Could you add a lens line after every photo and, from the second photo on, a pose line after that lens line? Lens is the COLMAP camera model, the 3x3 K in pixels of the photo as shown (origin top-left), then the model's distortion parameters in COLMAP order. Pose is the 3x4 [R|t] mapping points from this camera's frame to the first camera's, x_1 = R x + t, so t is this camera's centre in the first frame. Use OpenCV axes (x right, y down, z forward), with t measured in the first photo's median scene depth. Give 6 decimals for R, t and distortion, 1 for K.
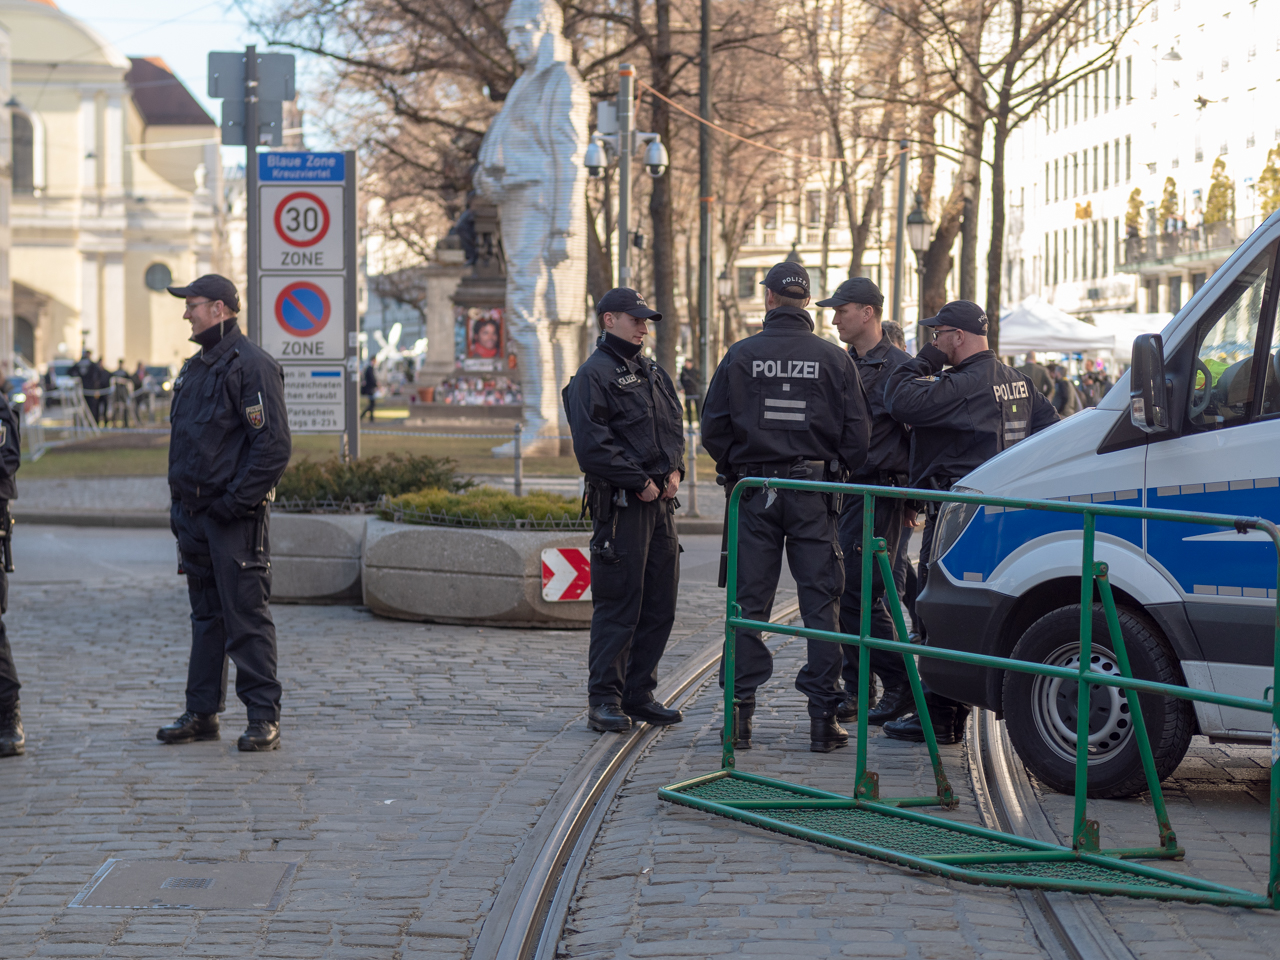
lens RADIAL K [[3241.3, 0, 554.5], [0, 3241.3, 480.4], [0, 0, 1]] dist [-0.048540, 2.101885]
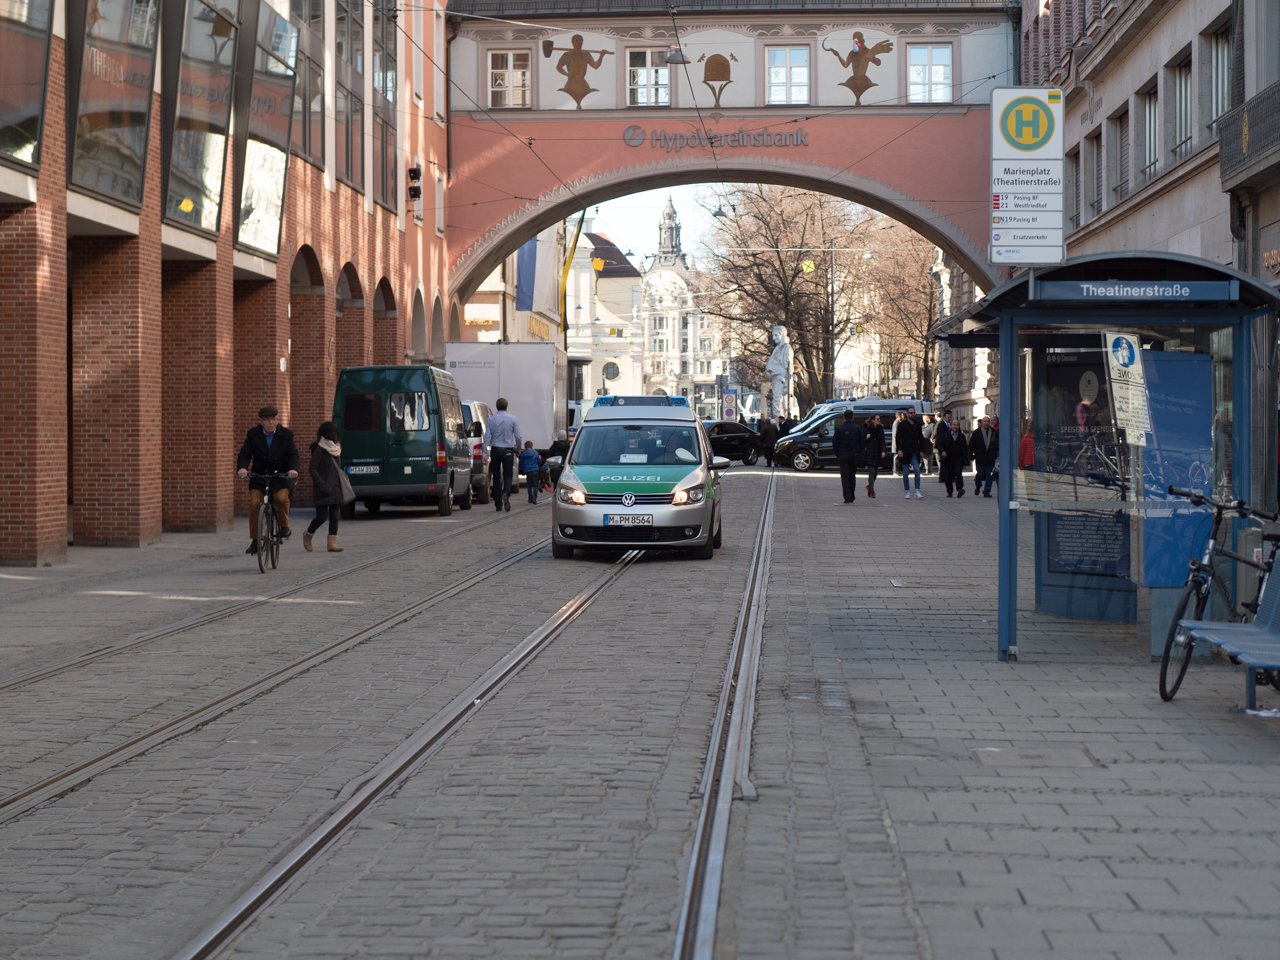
lens RADIAL K [[3194.0, 0, 643.4], [0, 3194.0, 670.2], [0, 0, 1]] dist [-0.104757, 0.697359]
pose [[0.996489, 0.001598, -0.083713, 0.036709], [0.001909, 0.999124, 0.041795, 0.024931], [0.083707, -0.041808, 0.995613, -0.688133]]
